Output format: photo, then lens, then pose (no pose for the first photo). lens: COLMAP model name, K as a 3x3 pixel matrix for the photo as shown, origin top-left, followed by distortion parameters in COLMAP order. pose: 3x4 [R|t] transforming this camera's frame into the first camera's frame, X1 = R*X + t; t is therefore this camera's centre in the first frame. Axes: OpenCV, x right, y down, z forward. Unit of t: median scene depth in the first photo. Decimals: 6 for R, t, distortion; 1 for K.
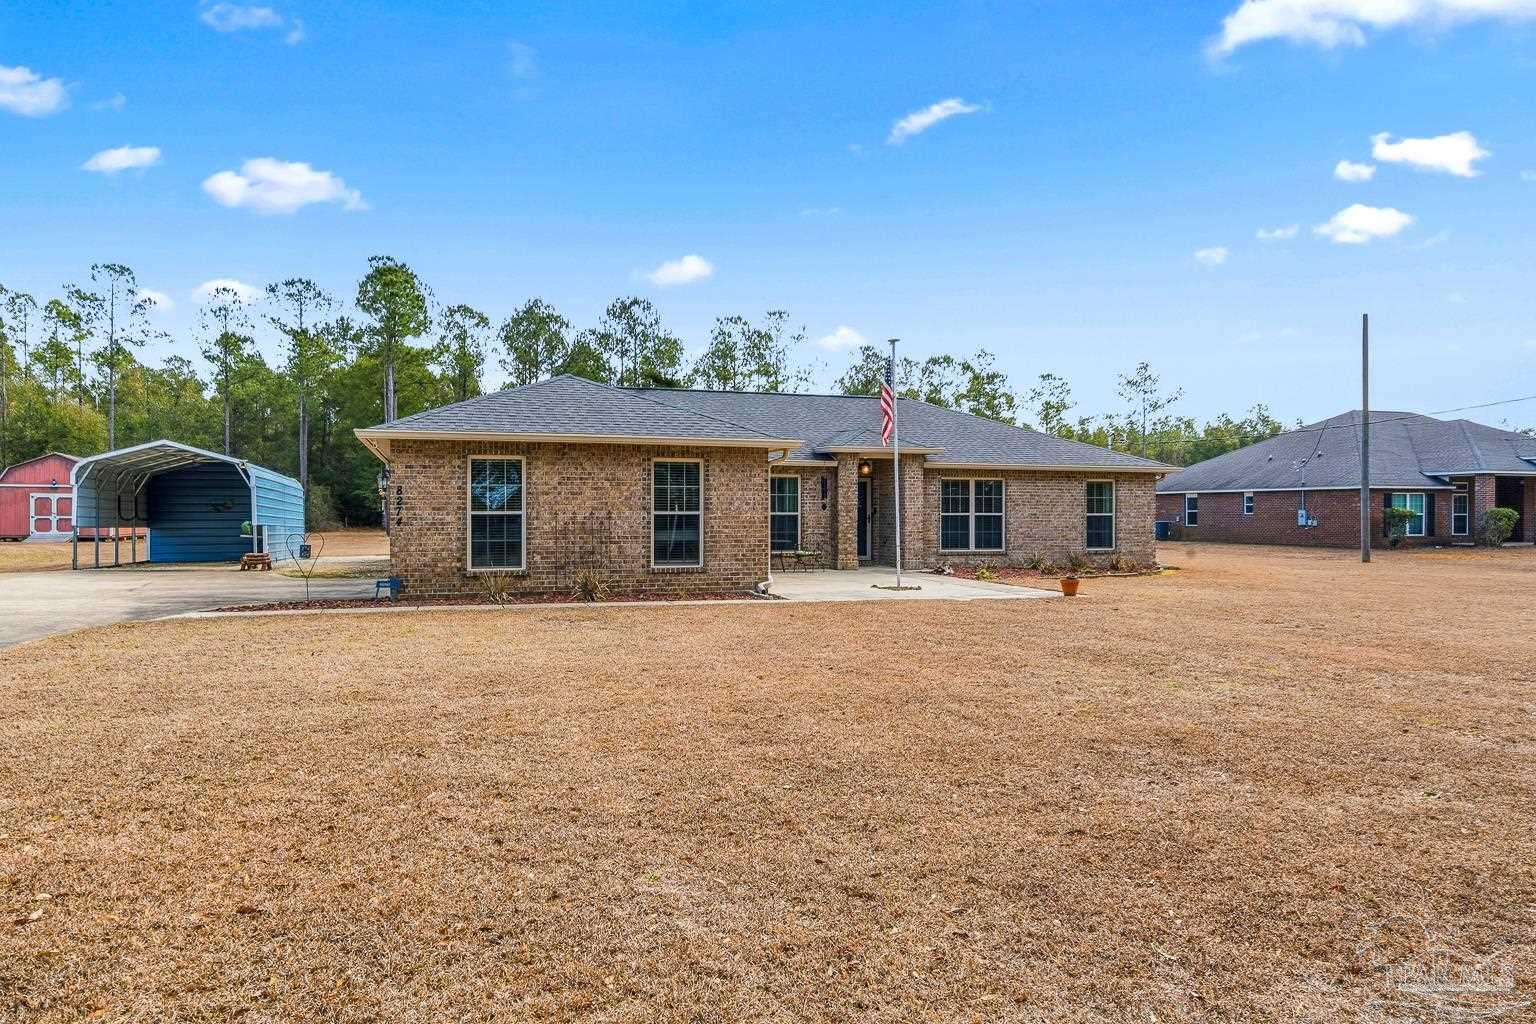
lens RADIAL K [[1022.4, 0, 767.9], [0, 1022.4, 514.2], [0, 0, 1]] dist [0.000487, 0.000013]
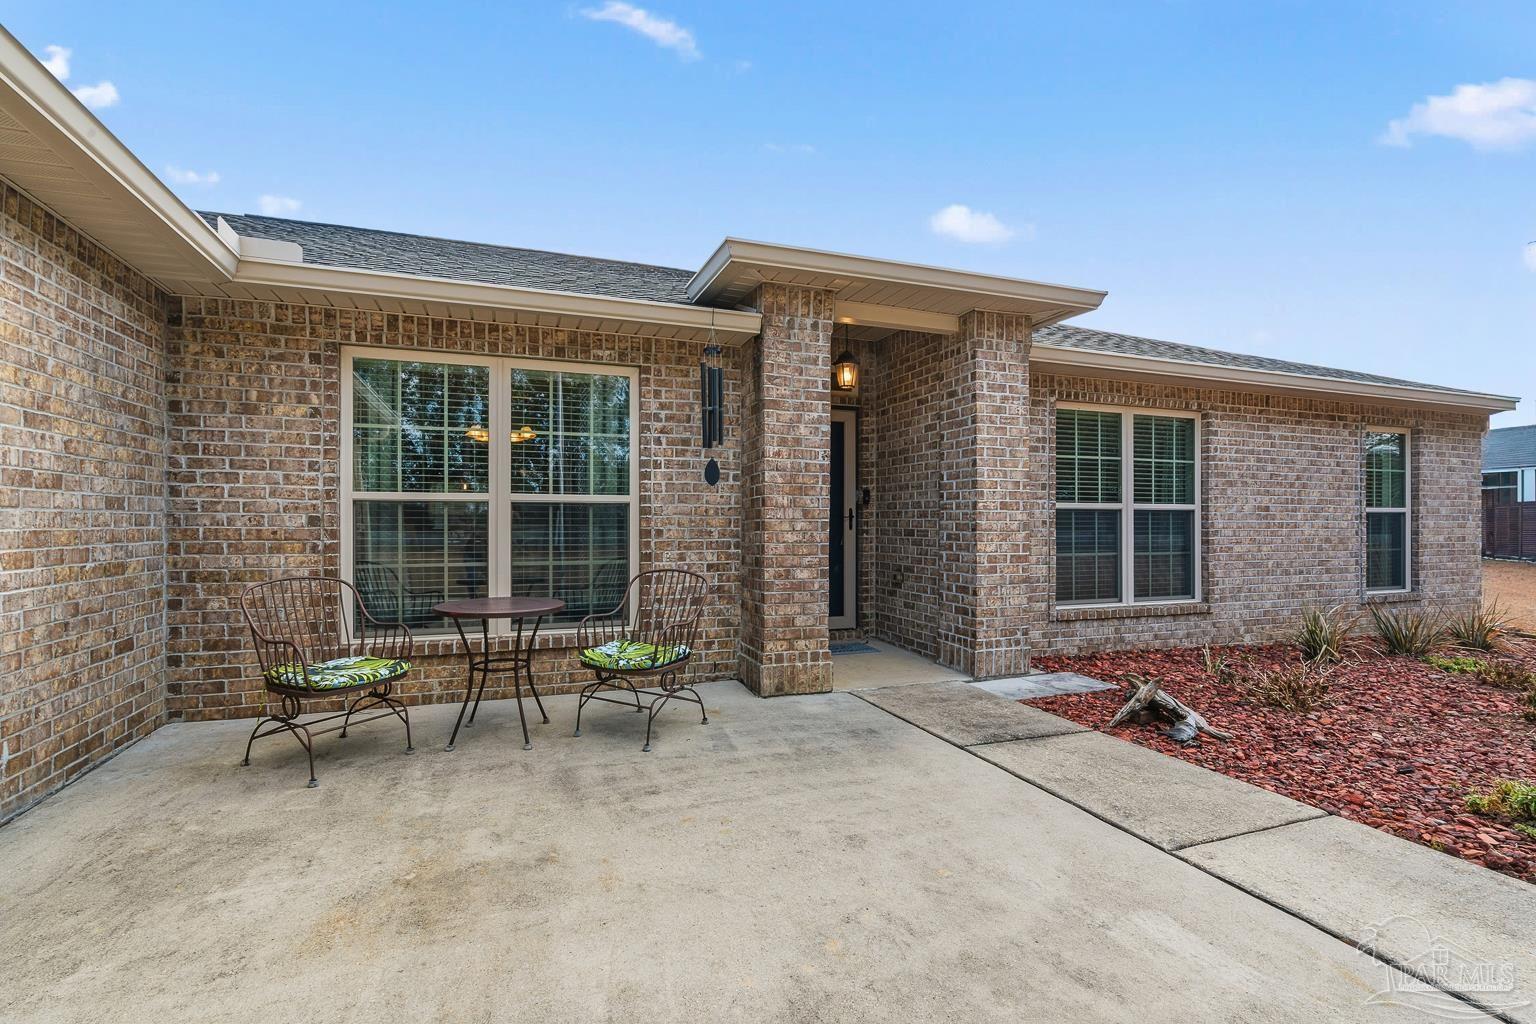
lens RADIAL K [[705.0, 0, 767.2], [0, 705.0, 515.1], [0, 0, 1]] dist [-0.000840, 0.000067]
pose [[0.999119, 0.002281, 0.041906, 0.058058], [-0.002106, 0.999989, -0.004222, 0.004484], [-0.041915, 0.004130, 0.999113, 0.754946]]
